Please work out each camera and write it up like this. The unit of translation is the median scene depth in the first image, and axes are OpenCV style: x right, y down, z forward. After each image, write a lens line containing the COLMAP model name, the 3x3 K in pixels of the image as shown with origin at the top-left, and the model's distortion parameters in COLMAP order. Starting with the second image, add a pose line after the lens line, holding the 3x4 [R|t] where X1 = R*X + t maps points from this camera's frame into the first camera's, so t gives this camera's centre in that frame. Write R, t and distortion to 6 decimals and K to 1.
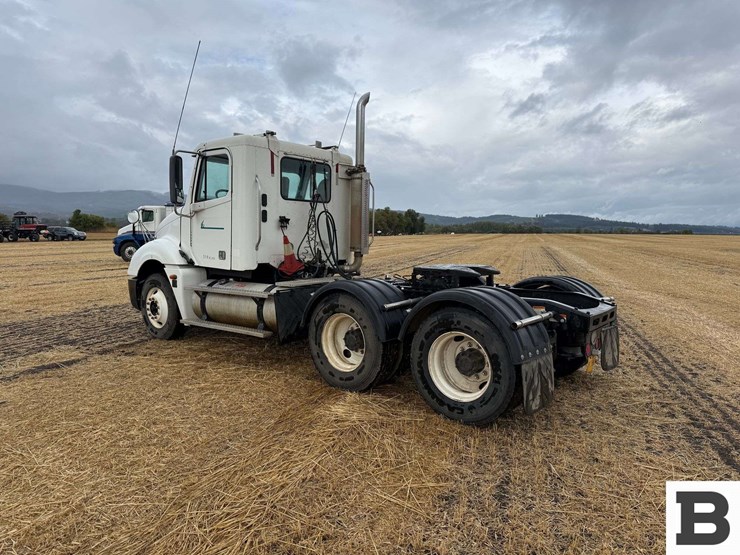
lens RADIAL K [[526.3, 0, 367.3], [0, 526.3, 285.5], [0, 0, 1]] dist [0.072396, -0.101747]
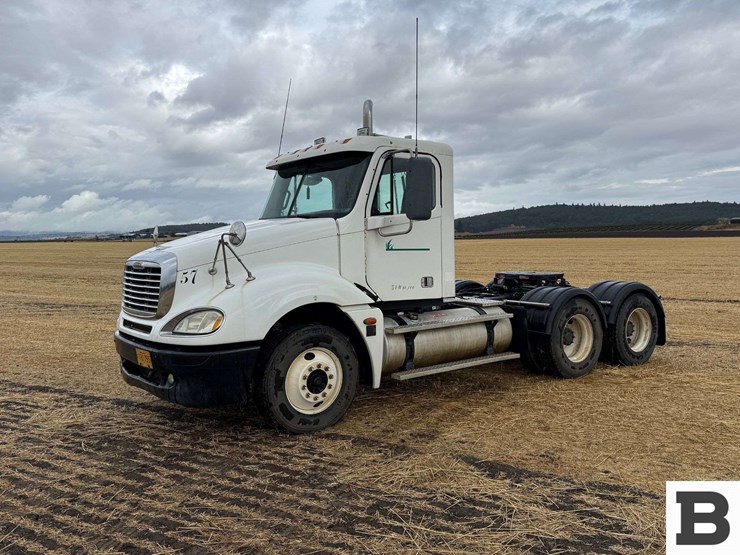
lens RADIAL K [[664.3, 0, 370.2], [0, 664.3, 269.2], [0, 0, 1]] dist [0.085647, -0.137028]
pose [[0.217836, -0.055074, 0.974430, -1.301108], [0.106818, 0.993754, 0.032287, -0.120296], [-0.970122, 0.097054, 0.222358, 0.862532]]
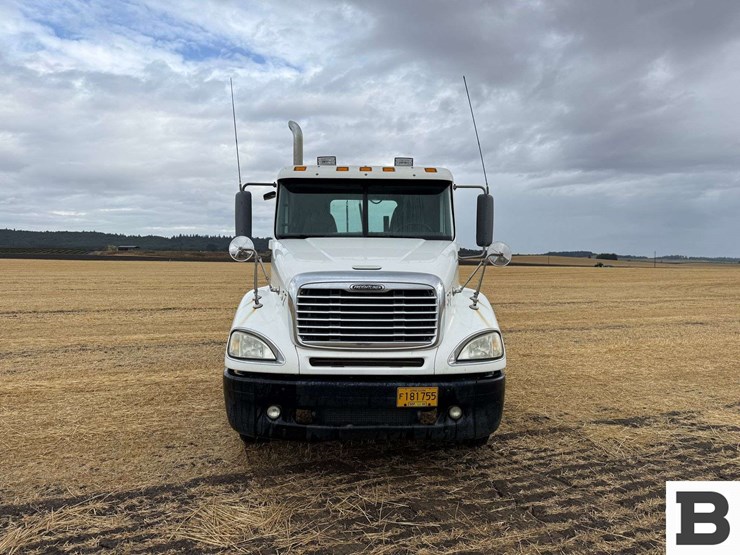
lens RADIAL K [[531.5, 0, 369.4], [0, 531.5, 253.8], [0, 0, 1]] dist [-0.006705, -0.003676]
pose [[-0.669958, -0.006941, 0.742367, -0.919313], [0.048781, 0.997384, 0.053349, -0.199744], [-0.740795, 0.071955, -0.667866, 1.773498]]
